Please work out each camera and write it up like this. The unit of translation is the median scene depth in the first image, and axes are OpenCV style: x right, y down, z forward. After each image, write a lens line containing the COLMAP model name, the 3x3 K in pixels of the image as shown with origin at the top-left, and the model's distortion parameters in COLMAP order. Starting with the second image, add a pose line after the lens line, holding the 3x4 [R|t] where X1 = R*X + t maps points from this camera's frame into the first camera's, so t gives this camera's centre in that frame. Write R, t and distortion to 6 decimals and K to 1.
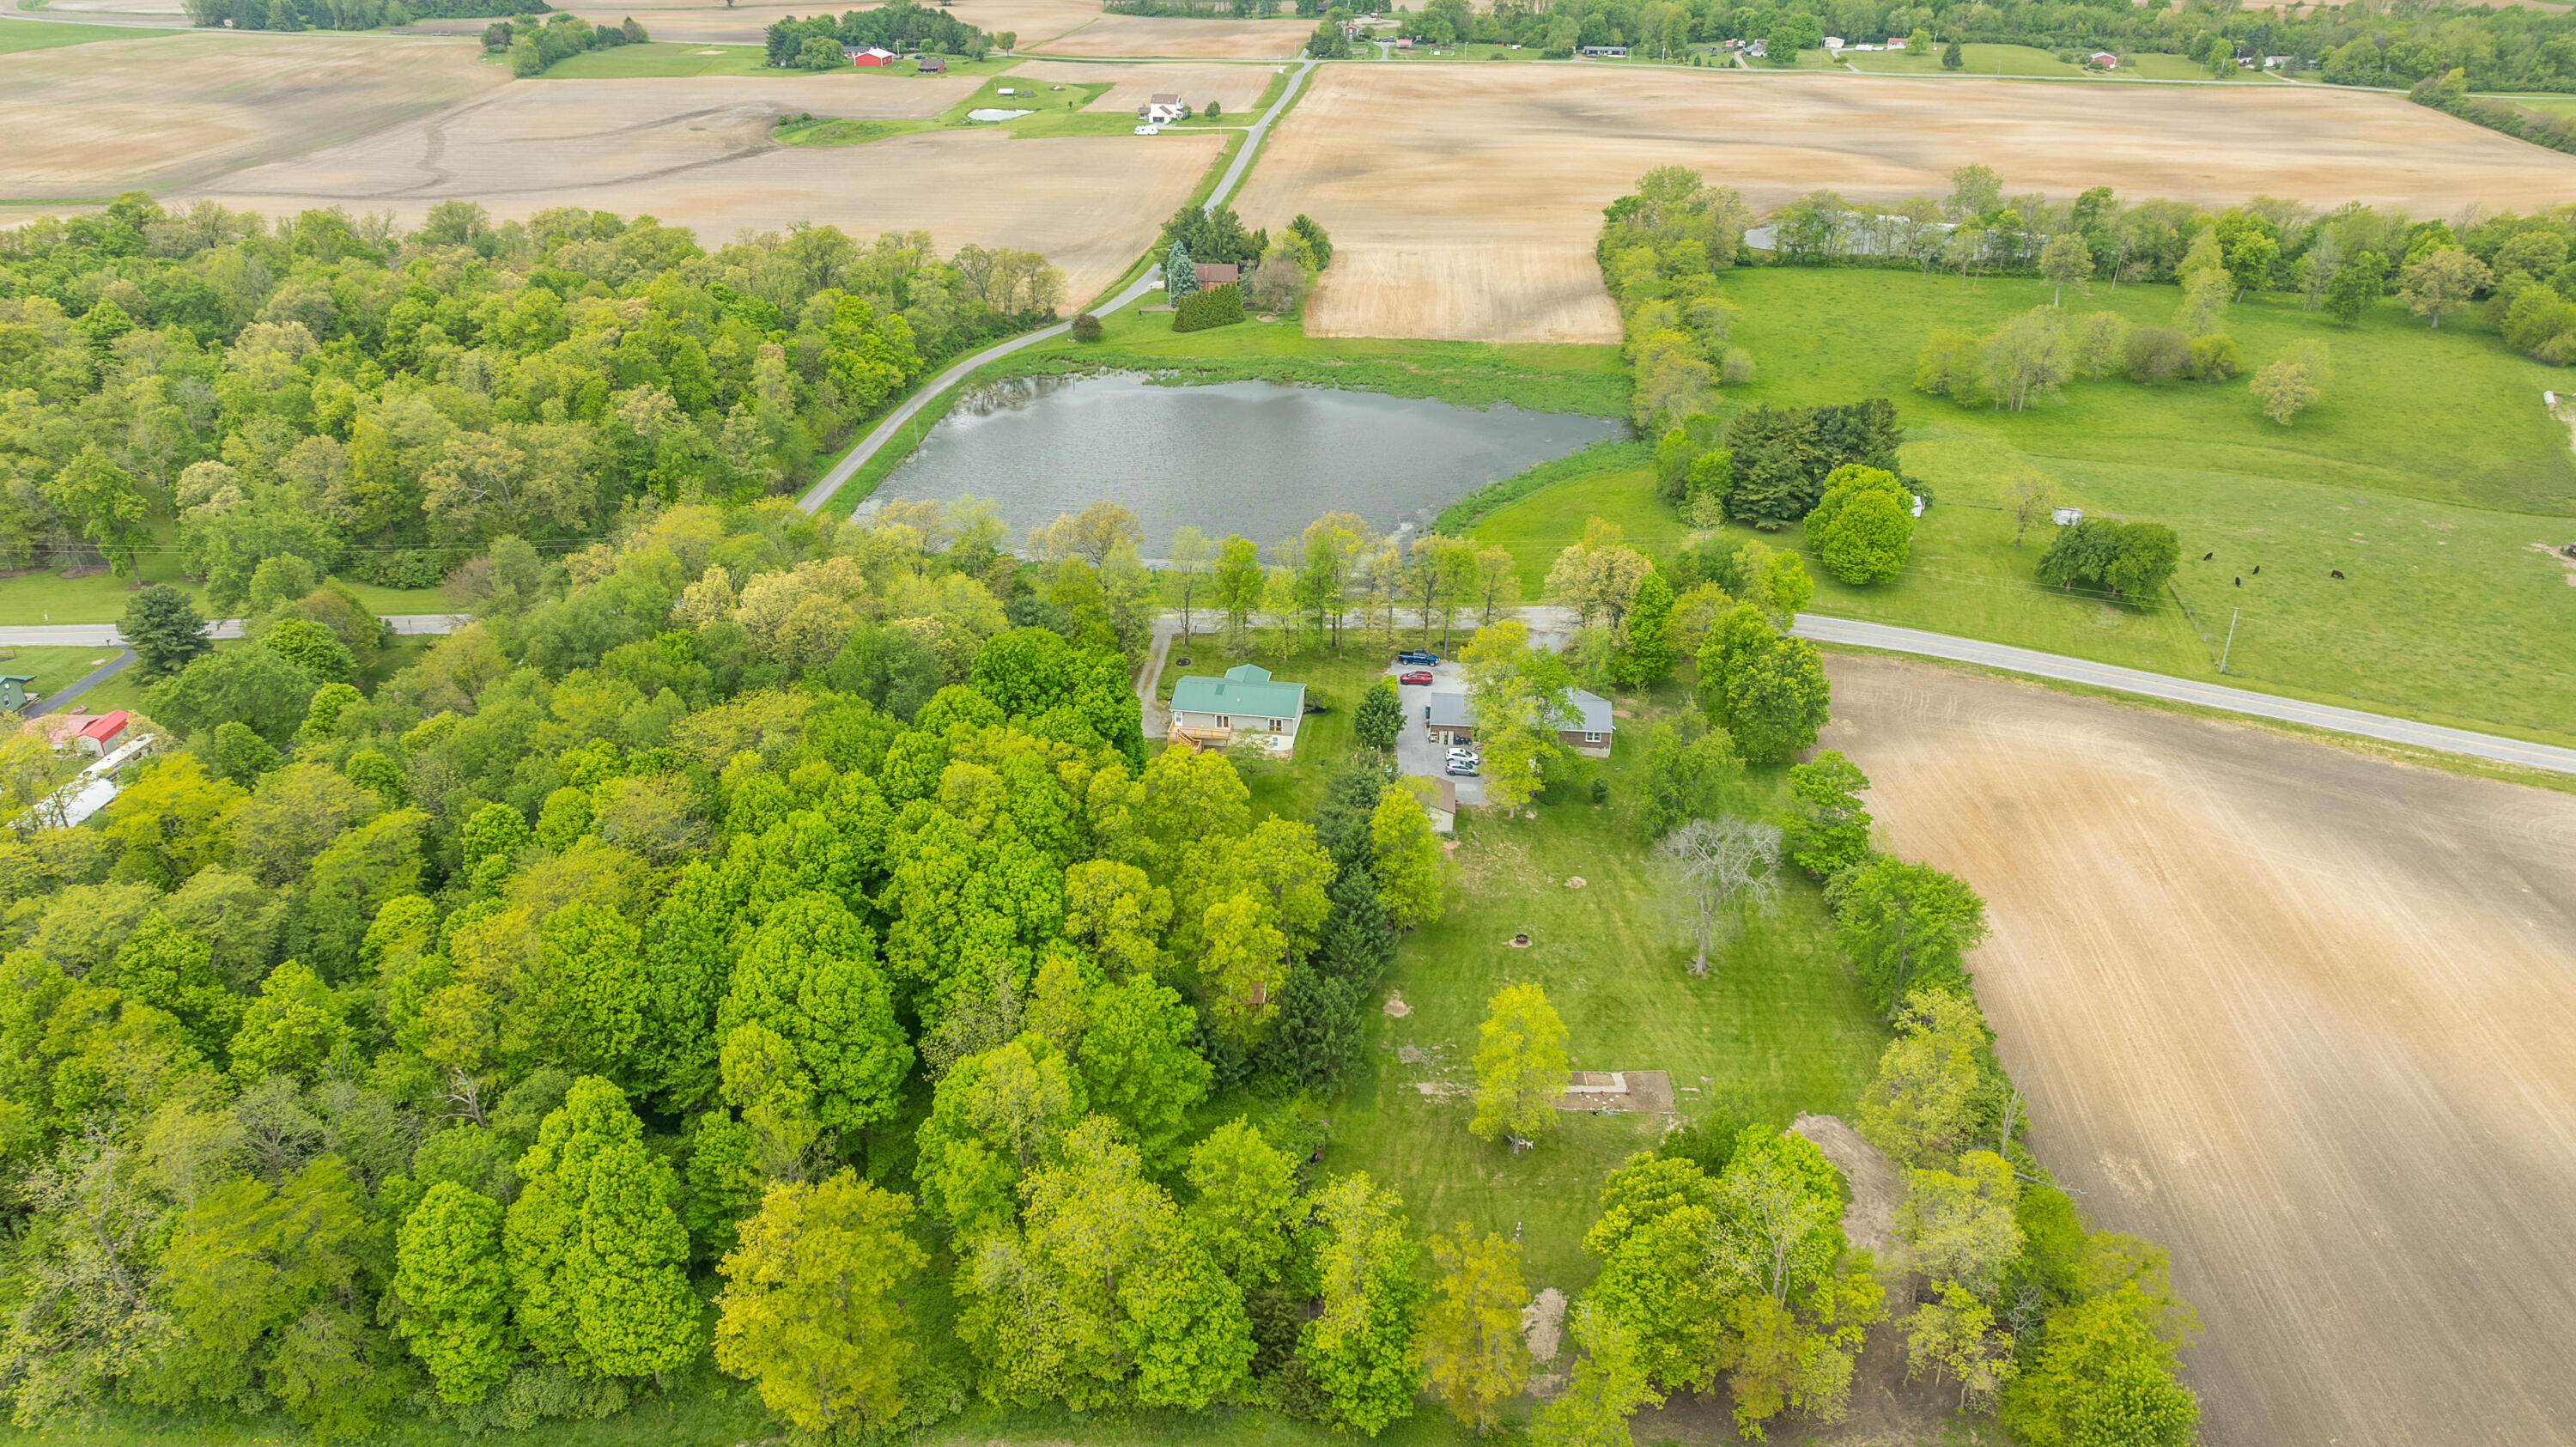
lens RADIAL K [[1853.9, 0, 1288.0], [0, 1853.9, 723.5], [0, 0, 1]] dist [-0.036941, 0.043996]
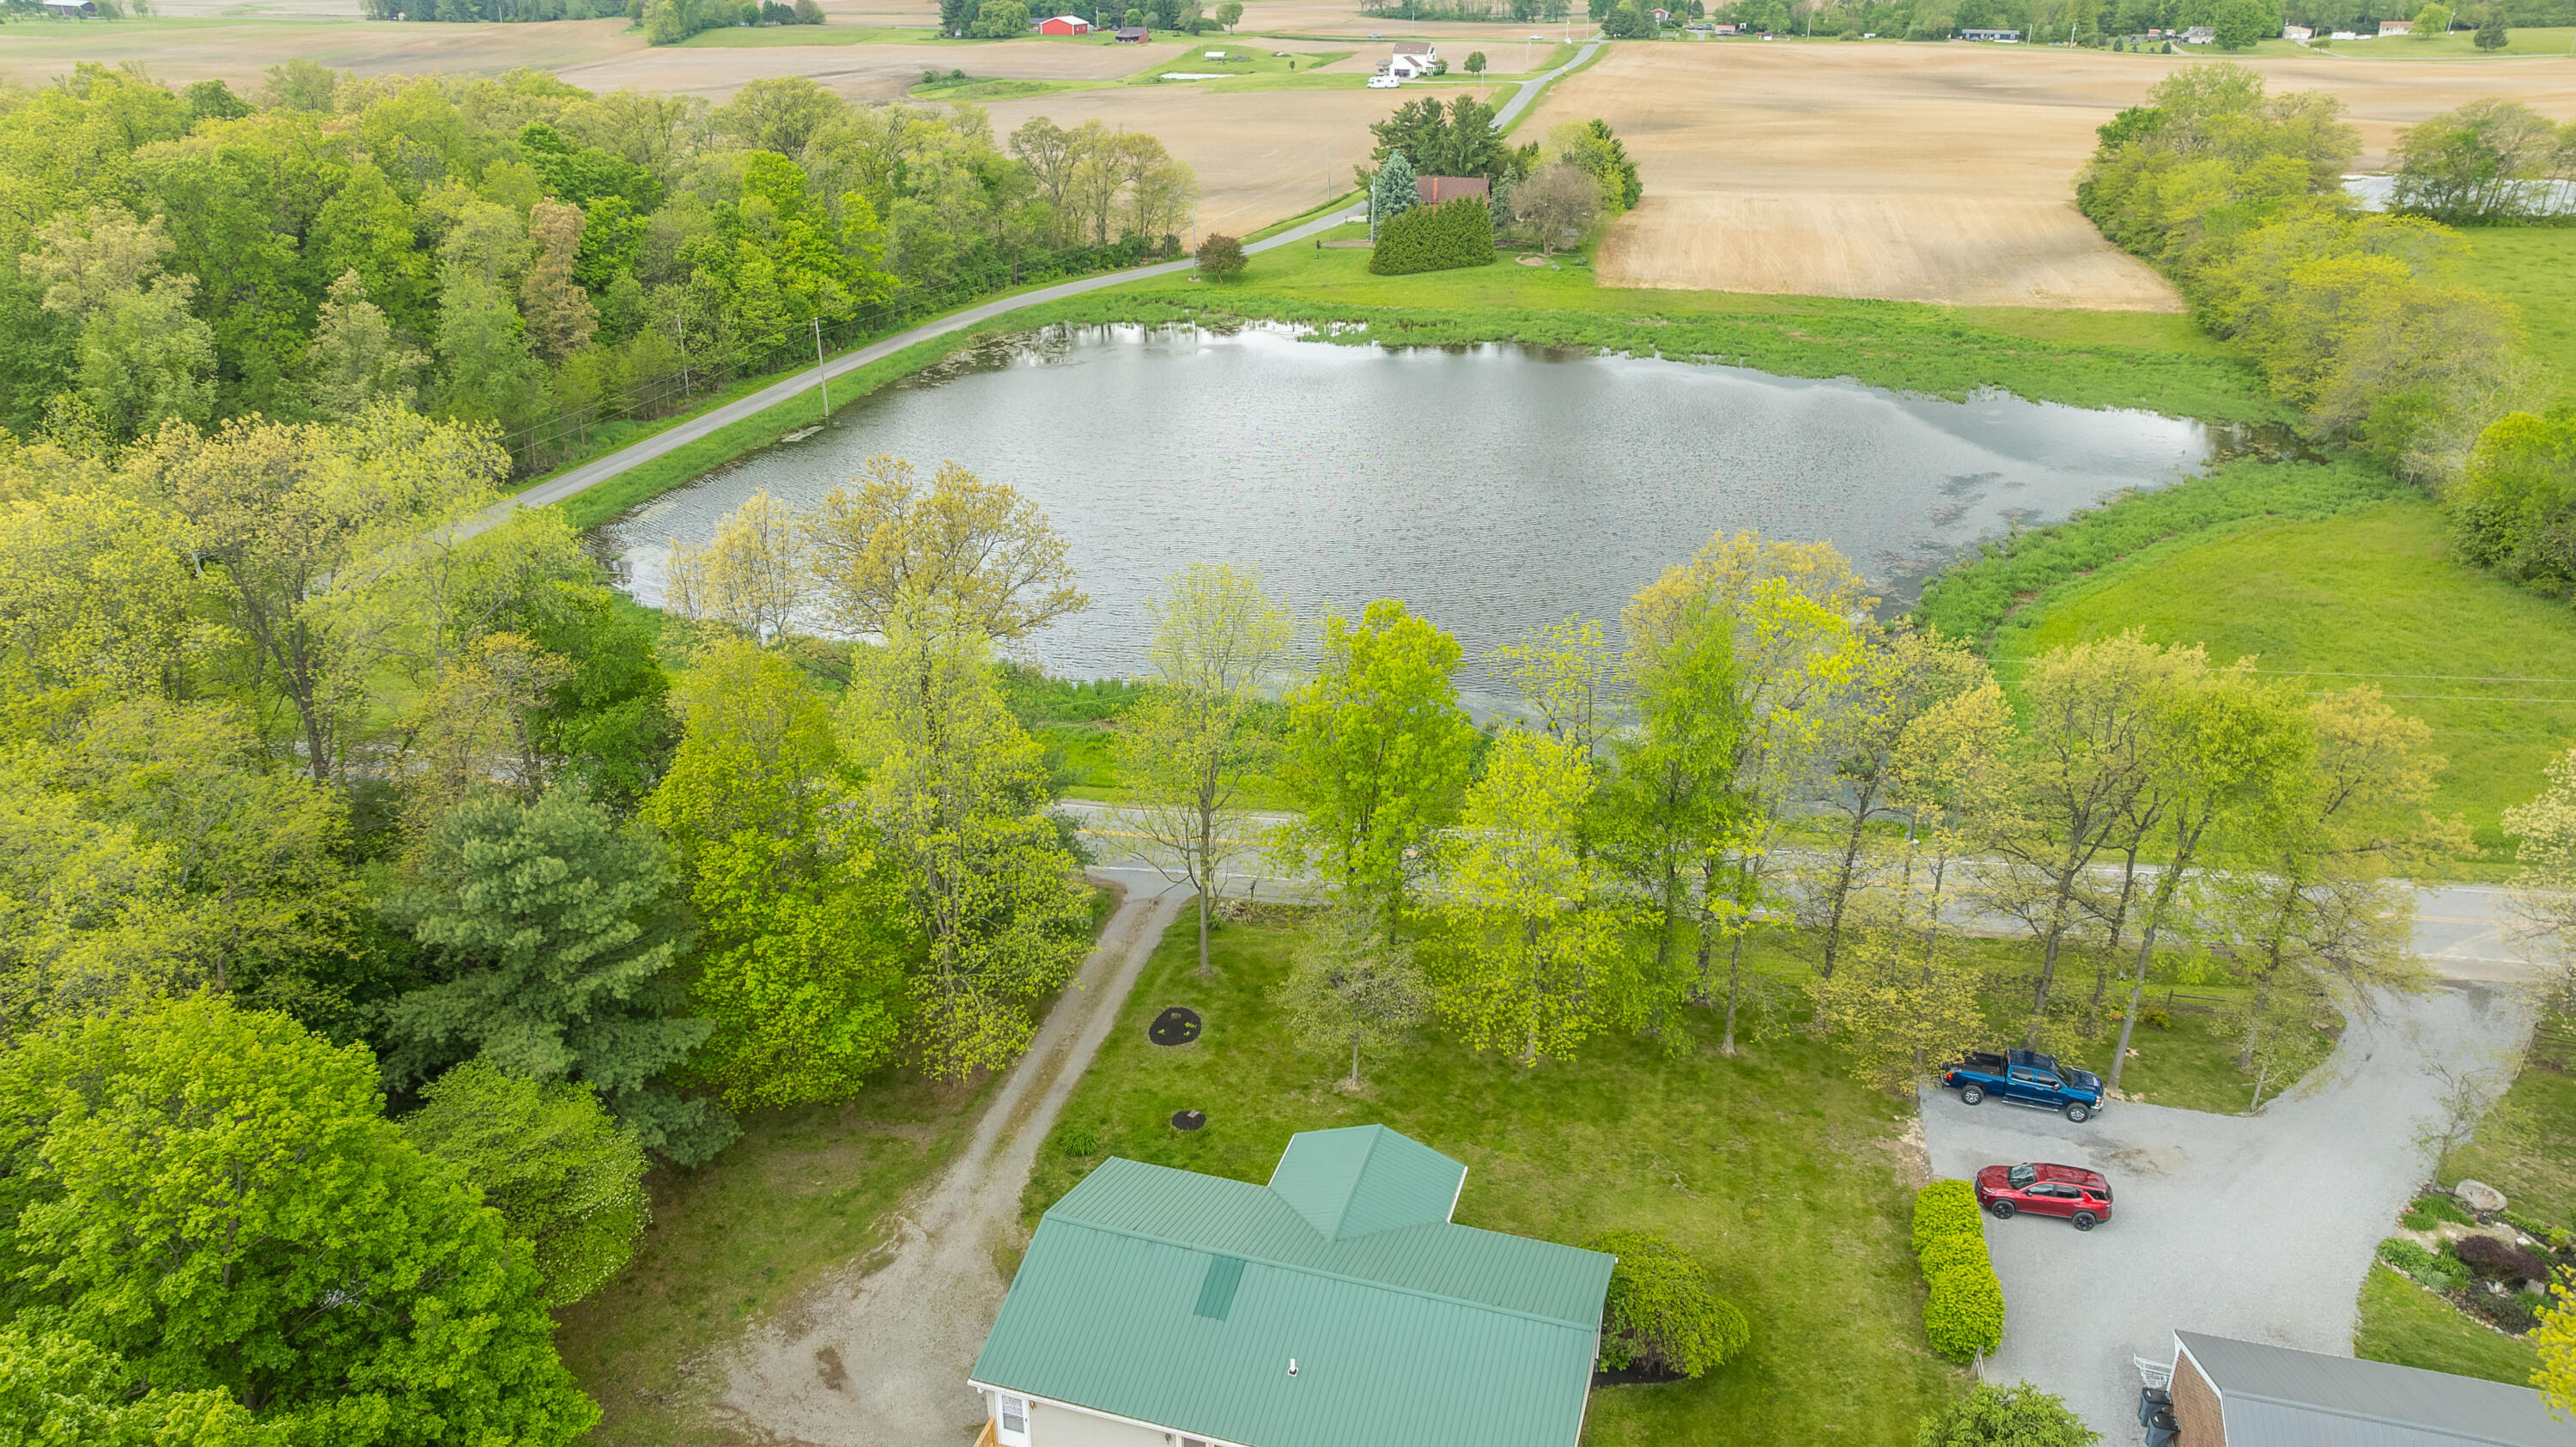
lens RADIAL K [[1853.9, 0, 1288.0], [0, 1853.9, 723.5], [0, 0, 1]] dist [-0.036941, 0.043996]
pose [[0.989479, 0.057924, -0.132573, -0.002069], [-0.064742, 0.996761, -0.047708, -0.039277], [0.129380, 0.055789, 0.990024, 0.412497]]
